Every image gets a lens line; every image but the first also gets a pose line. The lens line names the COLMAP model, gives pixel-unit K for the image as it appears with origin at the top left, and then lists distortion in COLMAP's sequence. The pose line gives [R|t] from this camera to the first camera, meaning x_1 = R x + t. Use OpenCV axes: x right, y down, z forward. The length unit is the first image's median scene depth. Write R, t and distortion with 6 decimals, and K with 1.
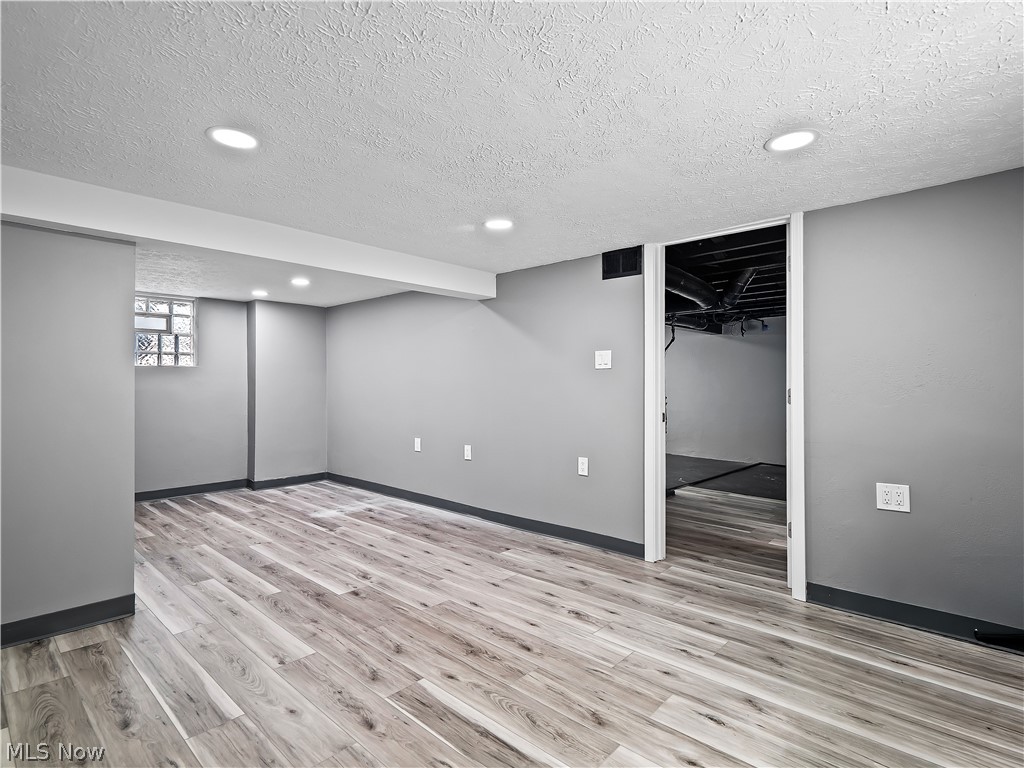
lens RADIAL K [[501.9, 0, 477.7], [0, 501.9, 380.2], [0, 0, 1]] dist [0.005745, -0.005542]
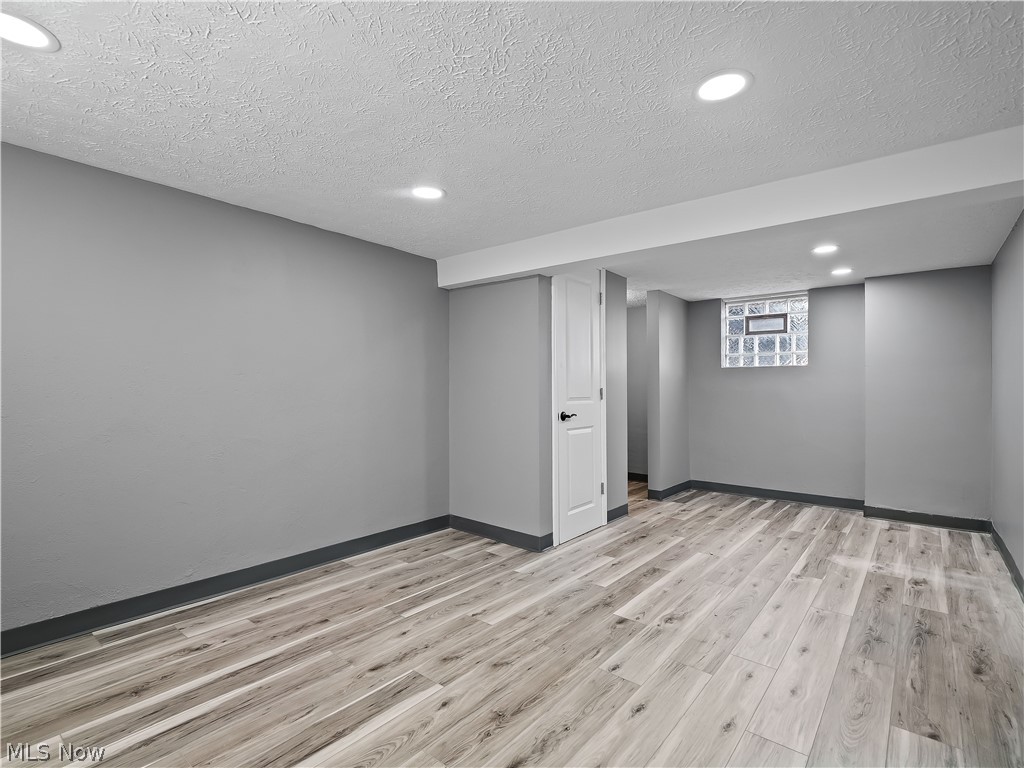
lens RADIAL K [[501.9, 0, 510.9], [0, 501.9, 384.7], [0, 0, 1]] dist [0.005745, -0.005542]
pose [[0.125865, -0.000027, -0.992047, 0.562085], [-0.000463, 1.000000, -0.000086, 0.016524], [0.992047, 0.000470, 0.125865, 0.668476]]
